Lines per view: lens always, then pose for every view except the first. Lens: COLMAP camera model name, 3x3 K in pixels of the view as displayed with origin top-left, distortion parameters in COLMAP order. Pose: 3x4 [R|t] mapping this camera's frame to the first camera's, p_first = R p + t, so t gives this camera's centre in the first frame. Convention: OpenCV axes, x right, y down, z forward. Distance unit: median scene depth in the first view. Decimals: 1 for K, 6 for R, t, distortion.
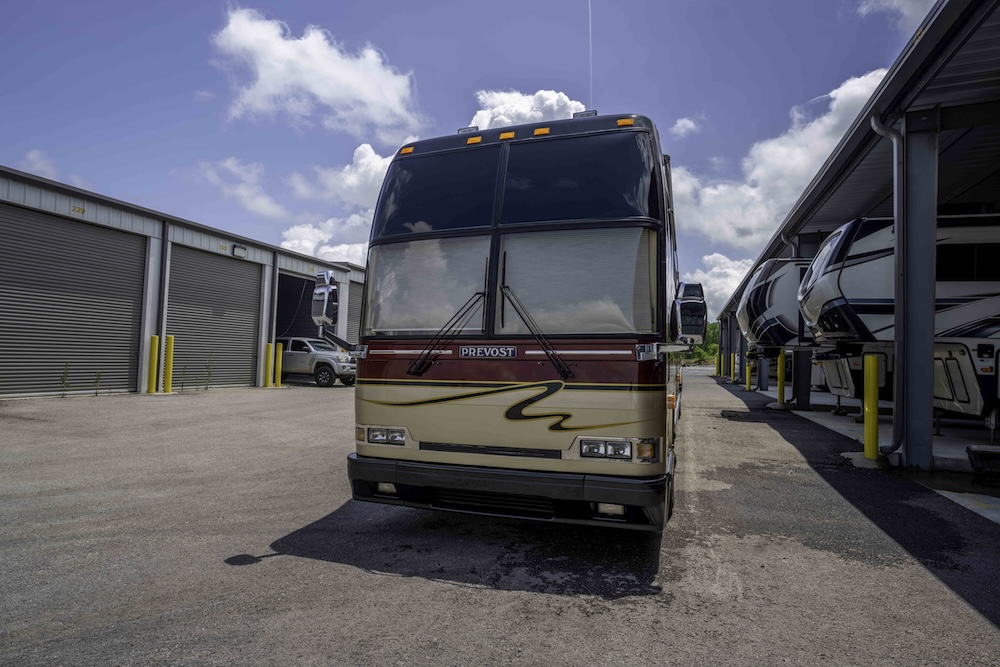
lens RADIAL K [[549.4, 0, 499.0], [0, 549.4, 334.5], [0, 0, 1]] dist [0.002302, 0.000346]
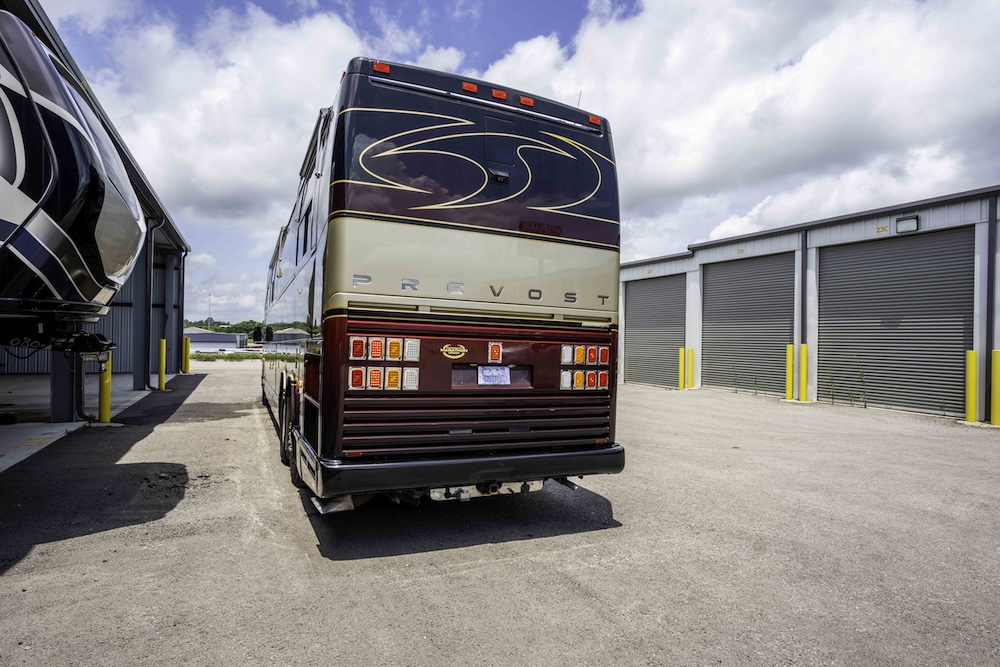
lens RADIAL K [[549.4, 0, 499.9], [0, 549.4, 337.8], [0, 0, 1]] dist [0.002302, 0.000346]
pose [[-0.720486, -0.050139, -0.691655, 0.478362], [-0.014676, 0.998262, -0.057077, 0.055641], [0.693314, -0.030972, -0.719970, 1.330655]]
